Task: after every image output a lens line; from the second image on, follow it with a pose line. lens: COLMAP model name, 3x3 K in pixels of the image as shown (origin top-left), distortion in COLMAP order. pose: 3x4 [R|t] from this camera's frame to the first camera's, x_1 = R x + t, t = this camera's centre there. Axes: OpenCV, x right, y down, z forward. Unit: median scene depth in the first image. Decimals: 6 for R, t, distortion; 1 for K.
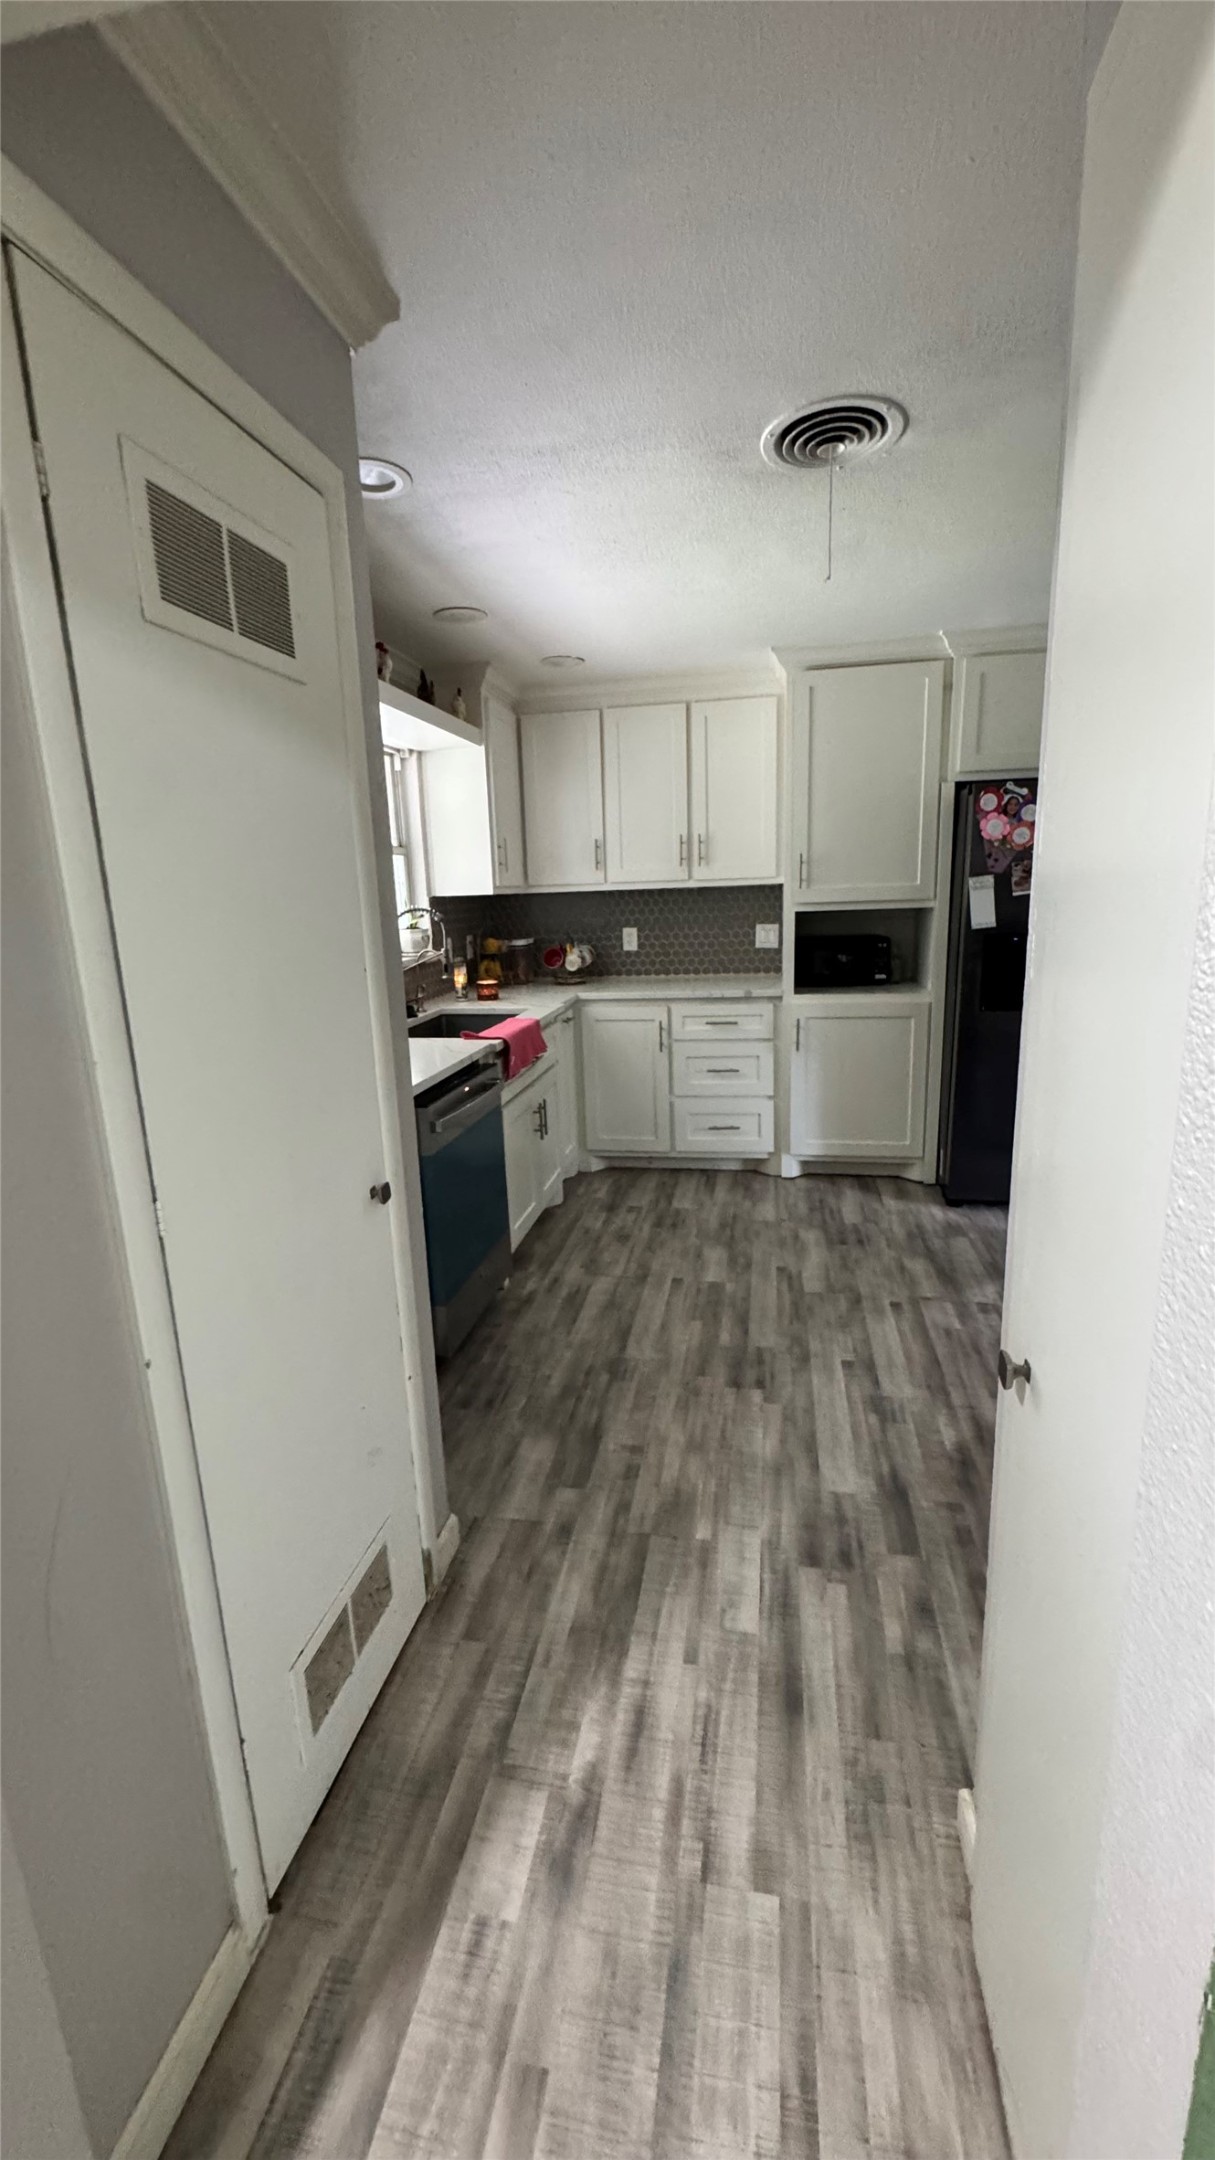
lens RADIAL K [[864.0, 0, 608.4], [0, 864.0, 1083.0], [0, 0, 1]] dist [-0.000963, 0.000301]
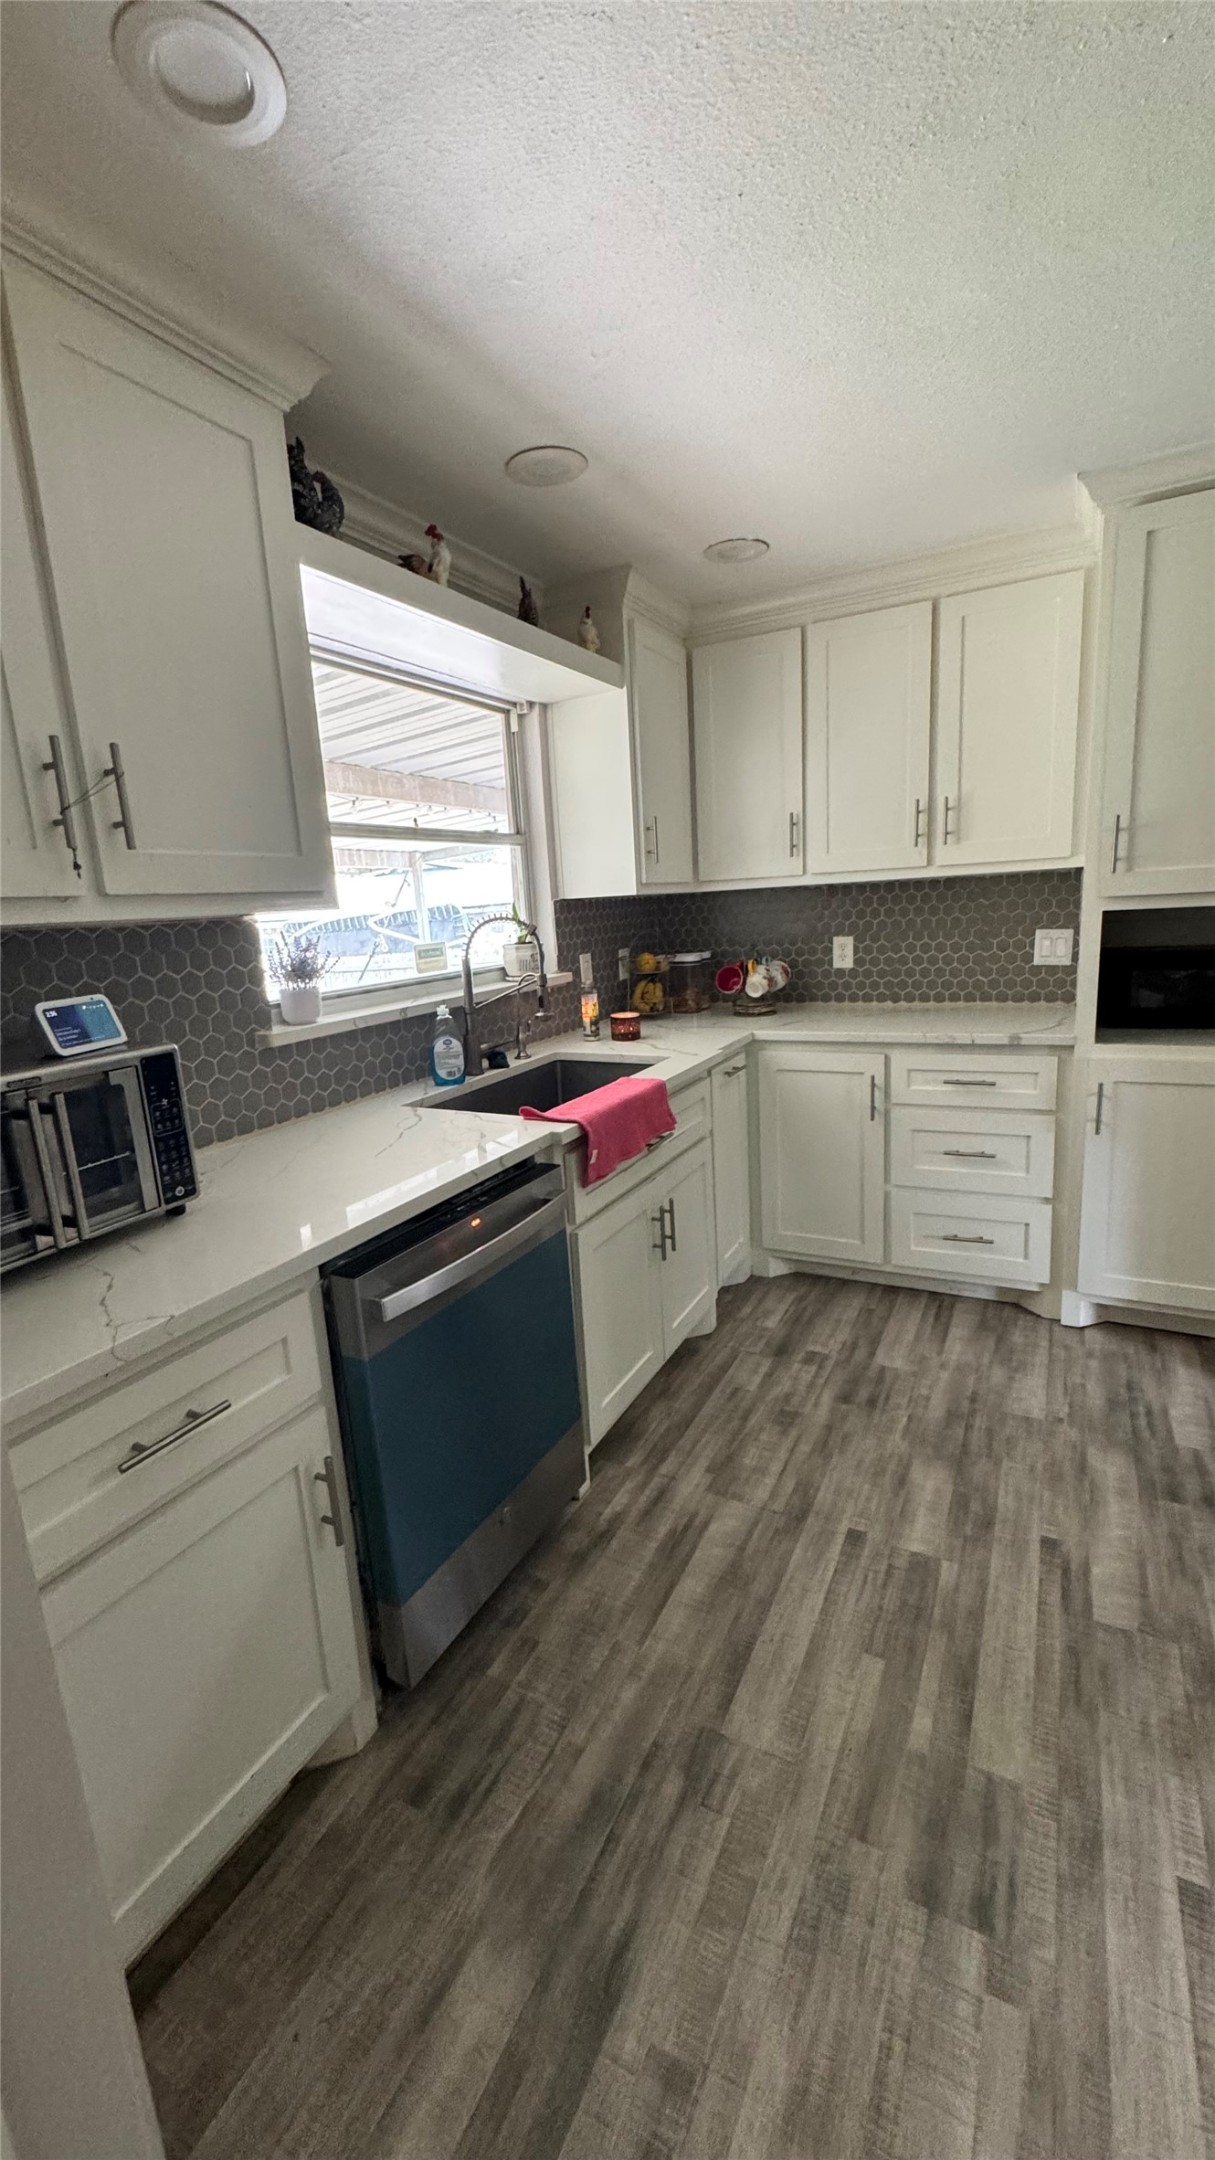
lens RADIAL K [[864.0, 0, 608.4], [0, 864.0, 1083.0], [0, 0, 1]] dist [-0.000963, 0.000301]
pose [[0.955727, 0.039580, -0.291580, 0.062607], [-0.039613, 0.999198, 0.005792, -0.064399], [0.291576, 0.006015, 0.956529, 0.304238]]
